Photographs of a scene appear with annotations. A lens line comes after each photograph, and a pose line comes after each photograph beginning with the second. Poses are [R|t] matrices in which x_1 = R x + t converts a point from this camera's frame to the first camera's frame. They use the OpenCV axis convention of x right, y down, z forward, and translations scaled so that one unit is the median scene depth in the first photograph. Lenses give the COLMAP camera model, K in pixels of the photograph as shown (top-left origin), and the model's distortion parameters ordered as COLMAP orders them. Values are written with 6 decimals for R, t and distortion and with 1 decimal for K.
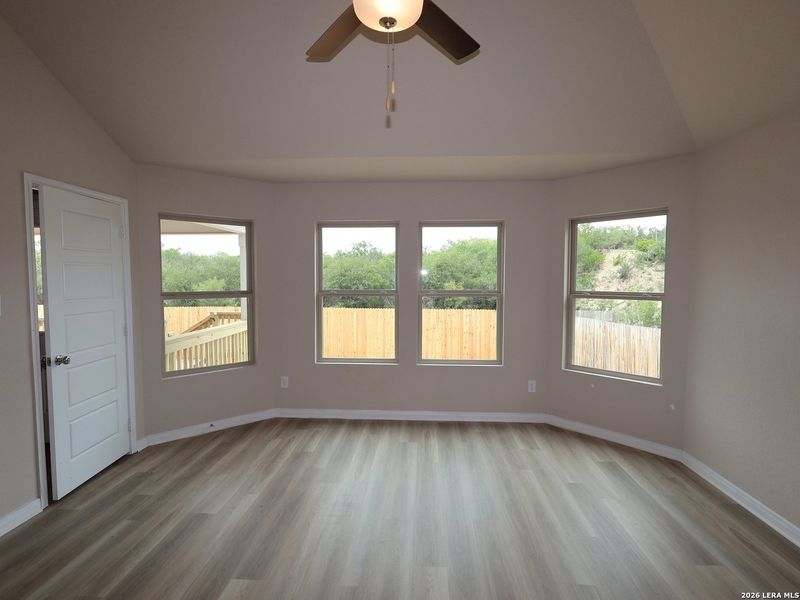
lens RADIAL K [[413.1, 0, 400.0], [0, 413.1, 300.0], [0, 0, 1]] dist [-0.001772, 0.000026]
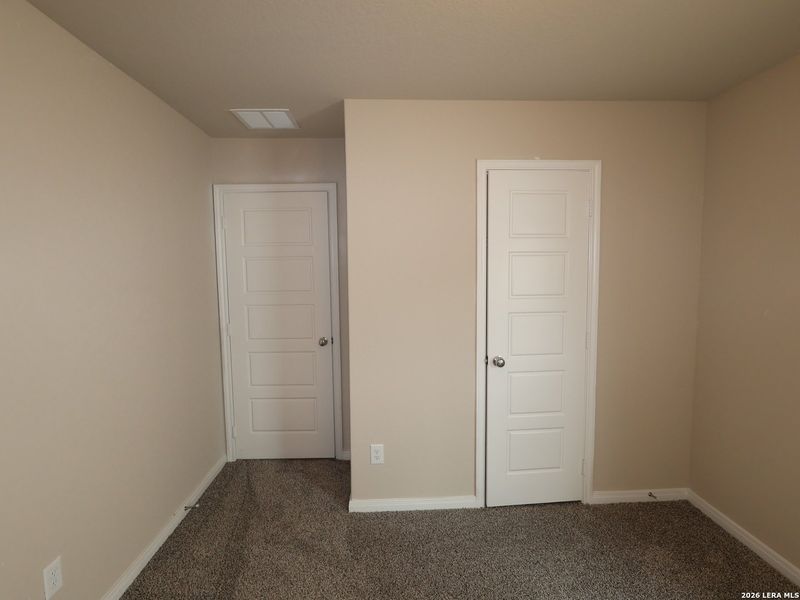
lens RADIAL K [[413.1, 0, 400.0], [0, 413.1, 300.0], [0, 0, 1]] dist [-0.001772, 0.000026]
pose [[0.093808, 0.081370, -0.992260, 0.039042], [-0.046396, 0.995929, 0.077285, -0.043223], [0.994509, 0.038787, 0.097201, 0.615292]]
